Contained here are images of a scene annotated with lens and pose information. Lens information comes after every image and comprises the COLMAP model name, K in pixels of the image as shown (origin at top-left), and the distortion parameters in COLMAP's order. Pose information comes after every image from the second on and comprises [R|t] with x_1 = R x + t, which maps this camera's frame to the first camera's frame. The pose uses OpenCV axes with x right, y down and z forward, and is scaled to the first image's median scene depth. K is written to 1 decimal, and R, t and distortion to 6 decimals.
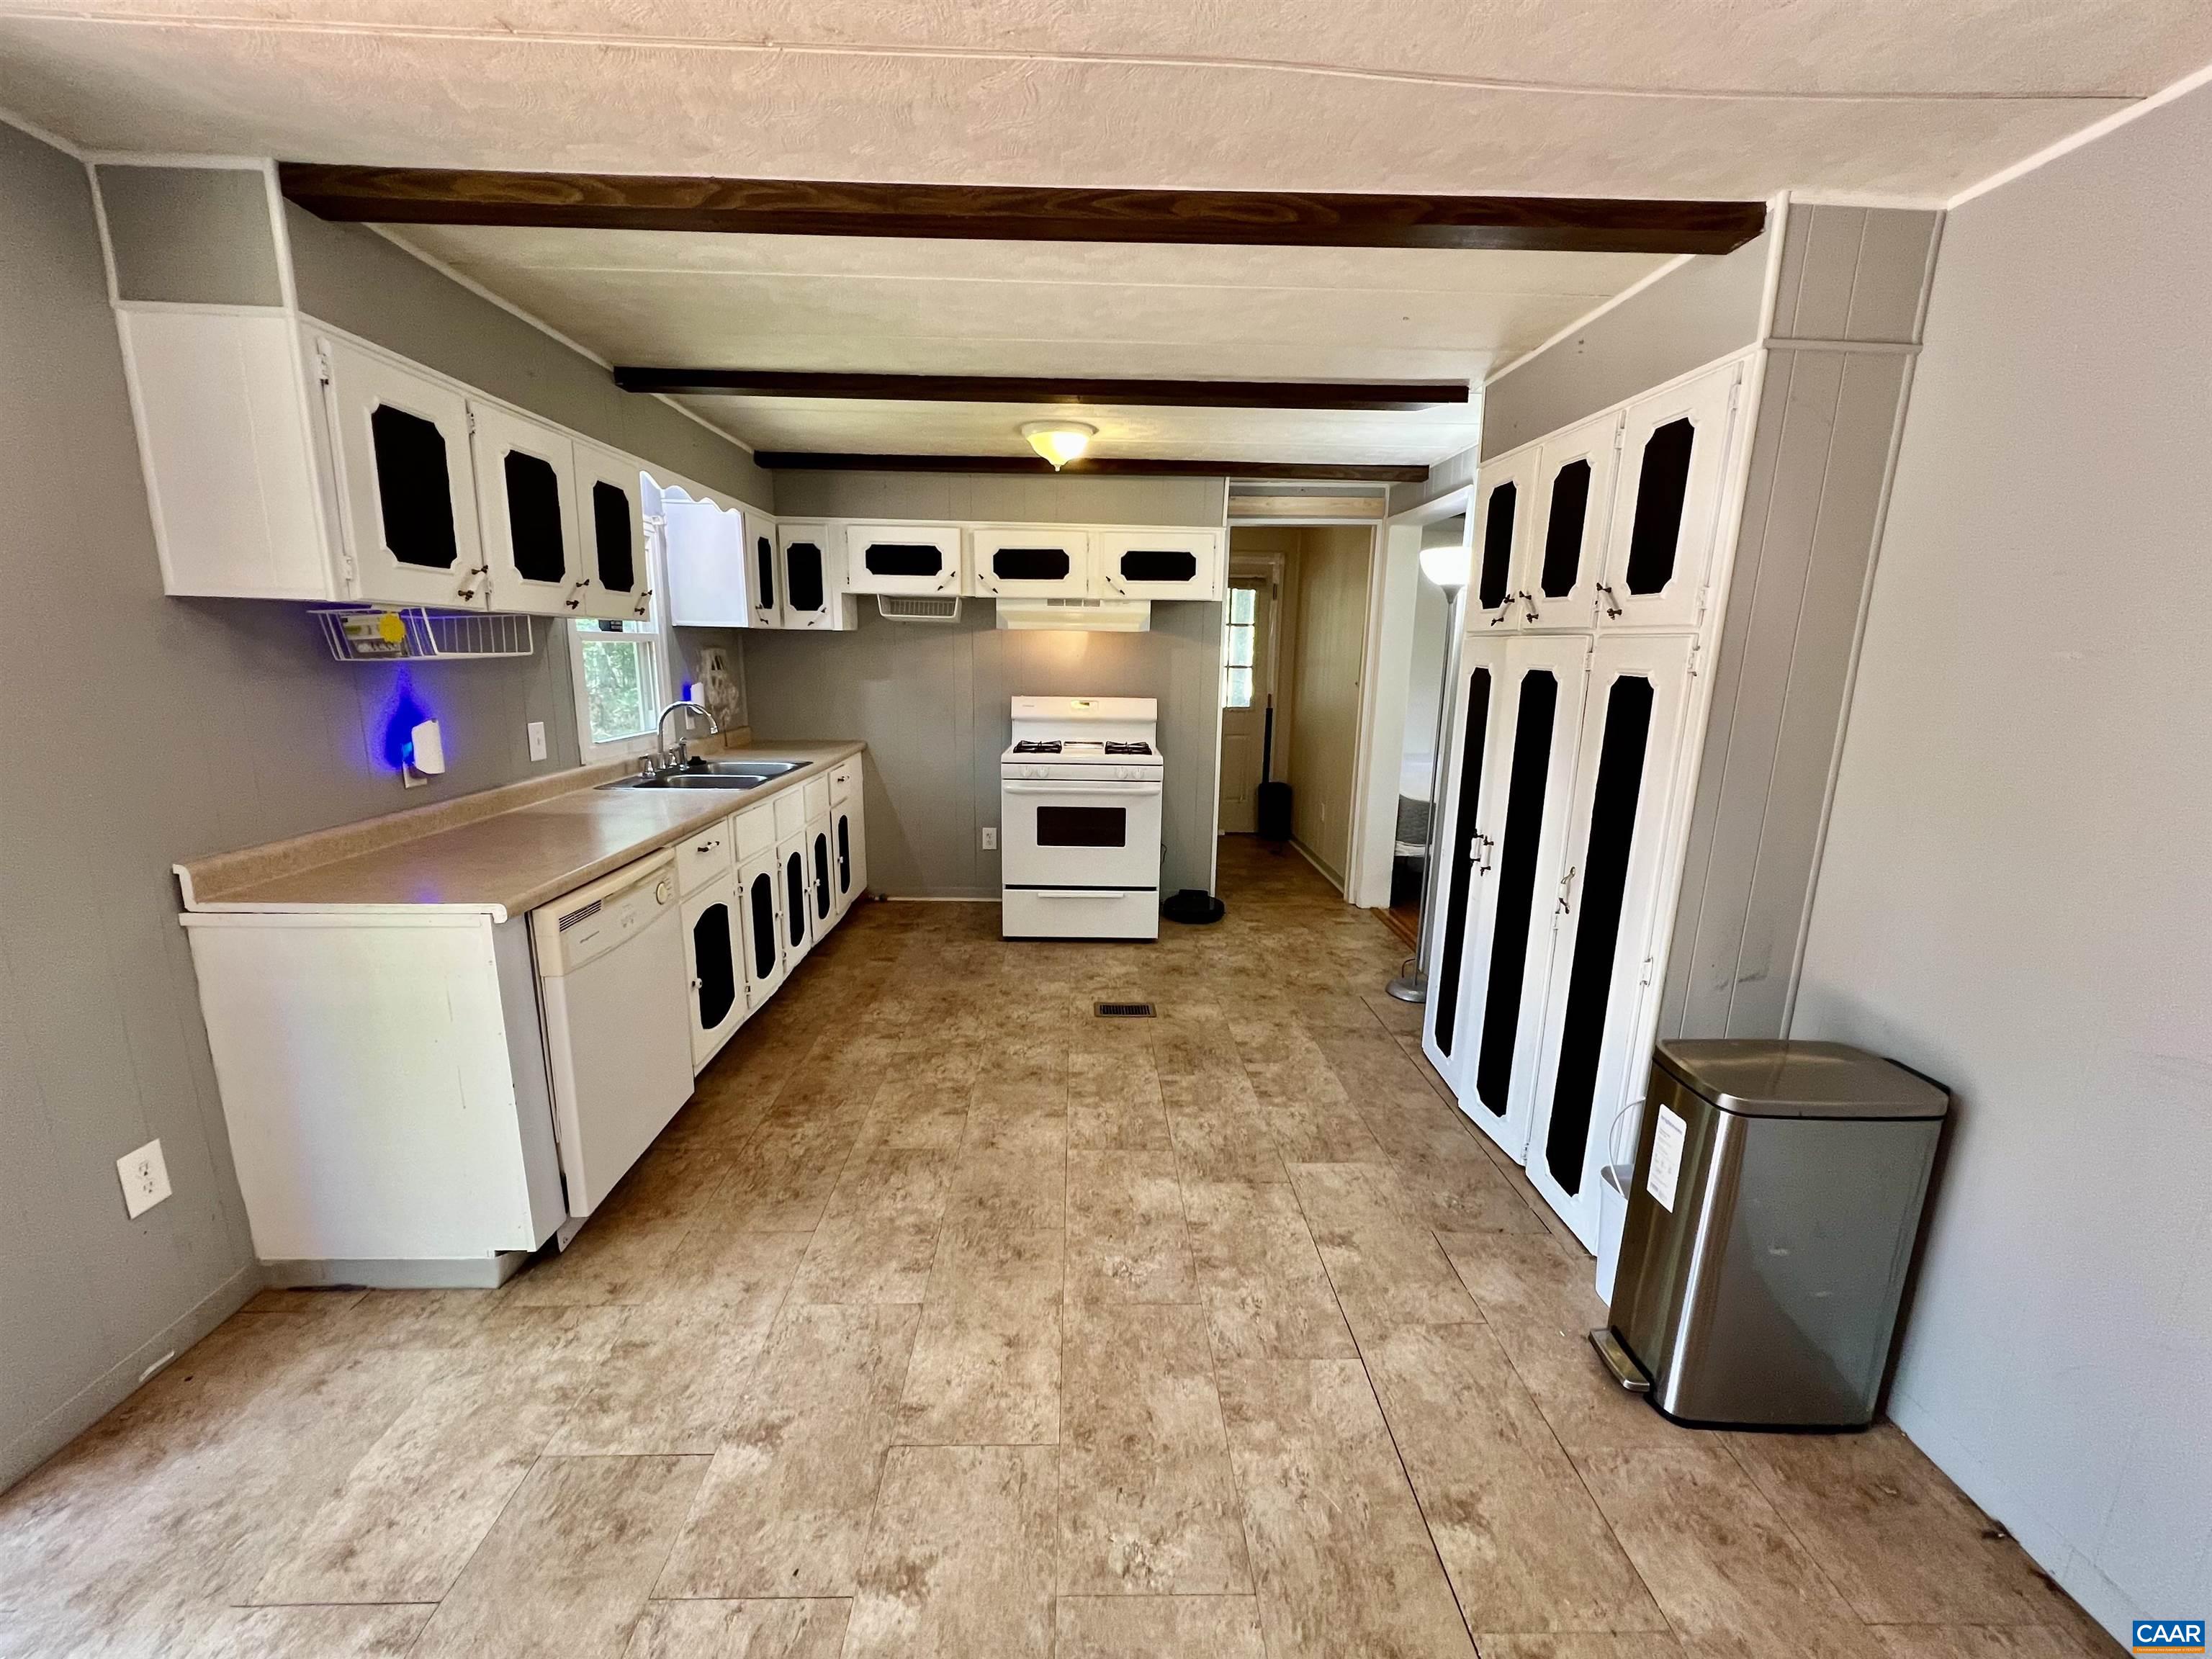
lens RADIAL K [[891.8, 0, 1104.8], [0, 891.8, 831.7], [0, 0, 1]] dist [0.000349, -0.000230]
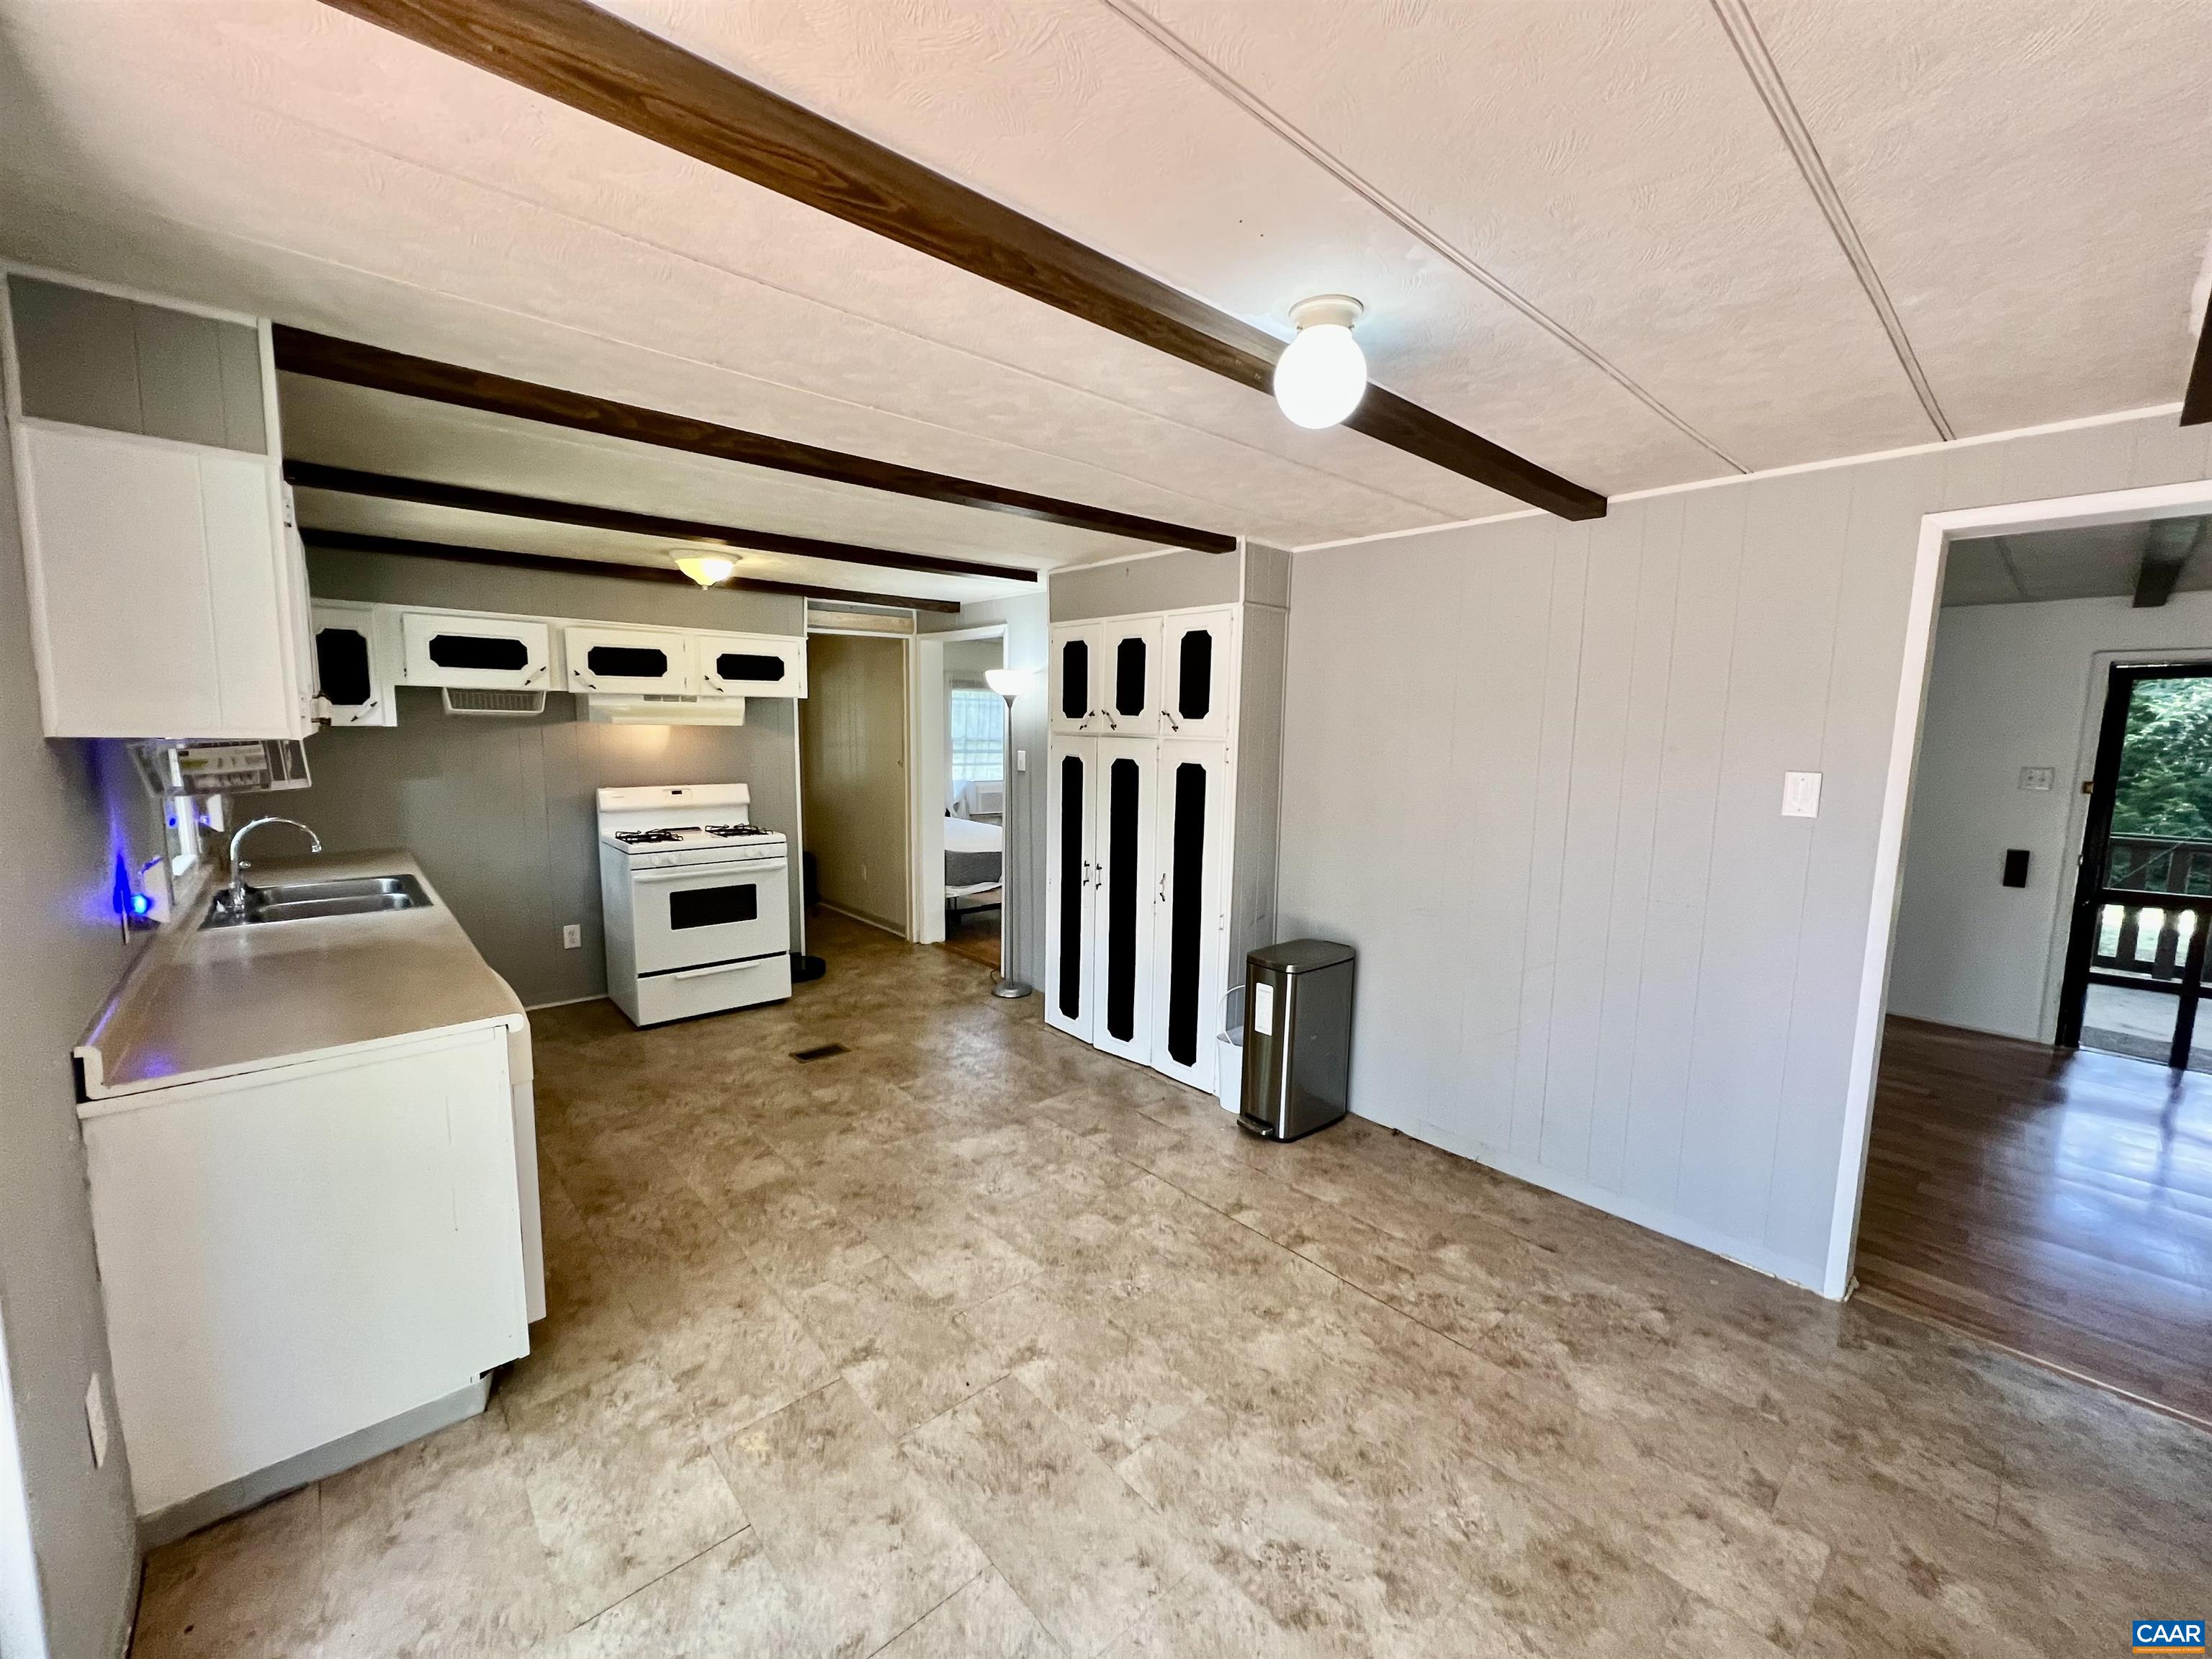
lens RADIAL K [[888.0, 0, 1106.4], [0, 888.0, 831.6], [0, 0, 1]] dist [0.001640, -0.000127]
pose [[0.762346, -0.085600, 0.641483, -0.676487], [0.130903, 0.991121, -0.023311, -0.015641], [-0.633792, 0.101743, 0.766783, -0.249633]]
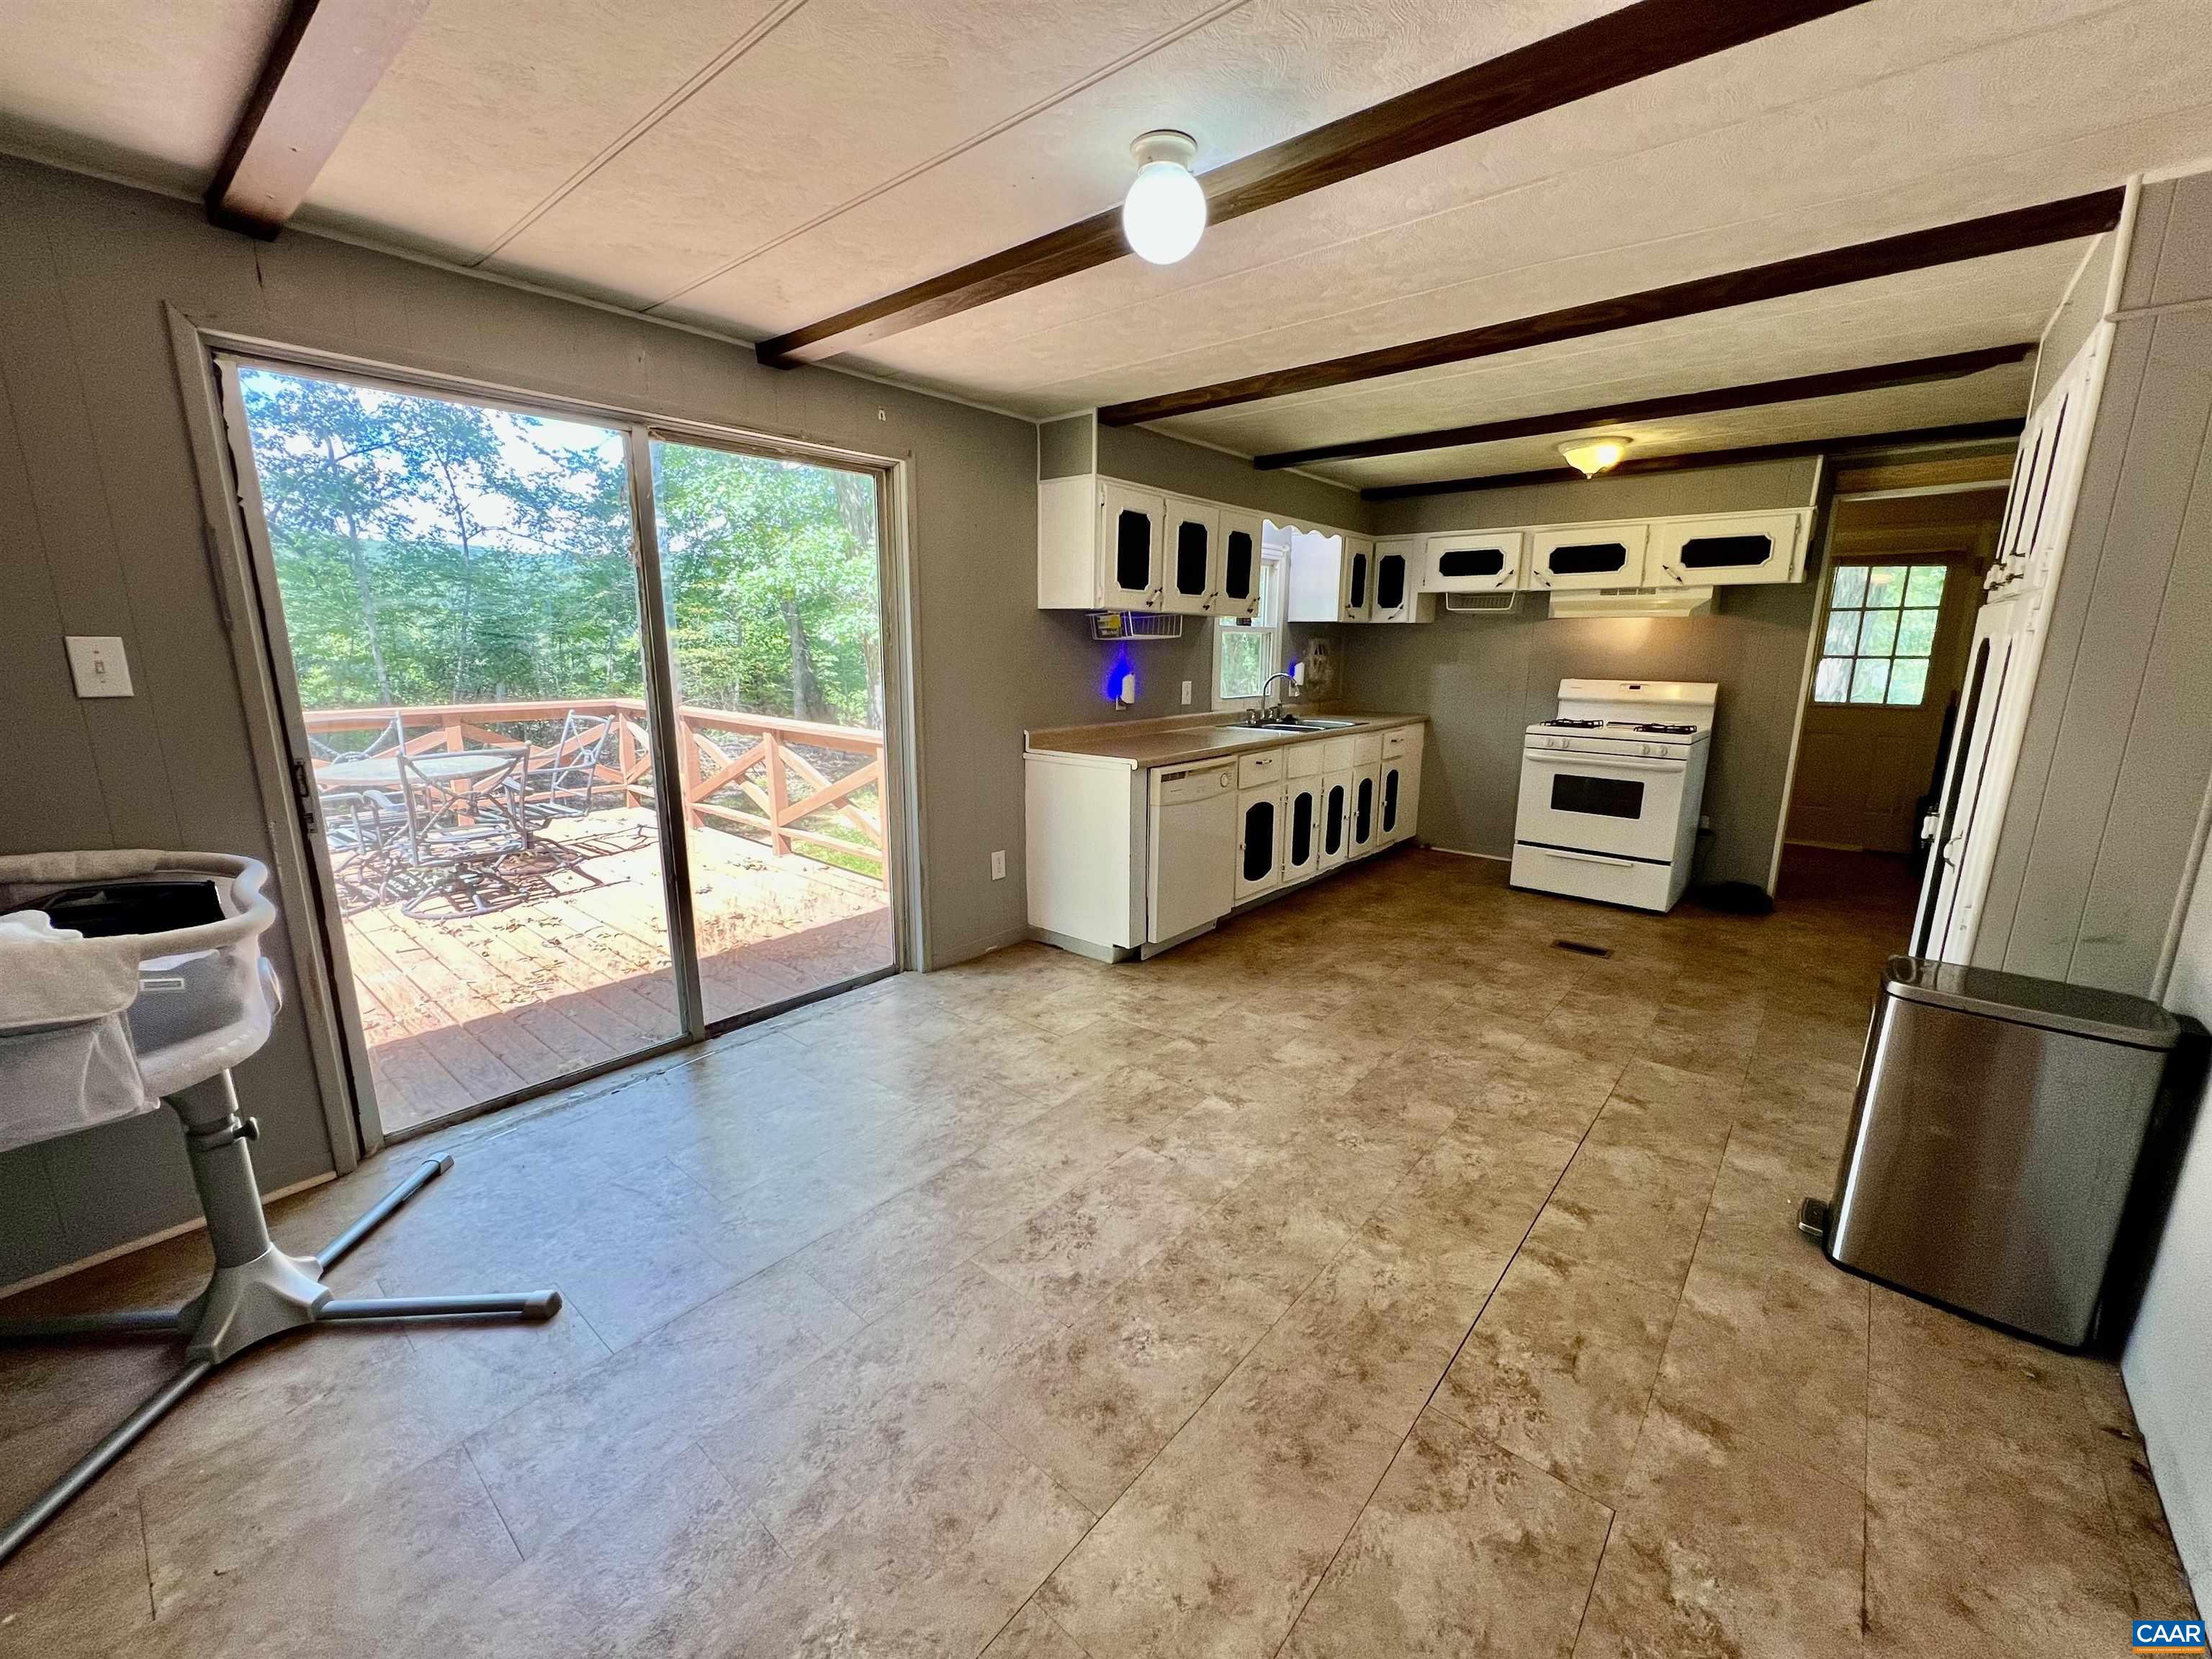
lens RADIAL K [[891.8, 0, 1102.4], [0, 891.8, 834.8], [0, 0, 1]] dist [0.000349, -0.000230]
pose [[0.742231, 0.130674, -0.657280, 0.491905], [-0.131161, 0.990162, 0.048742, 0.133524], [0.657183, 0.050032, 0.752068, -0.438984]]
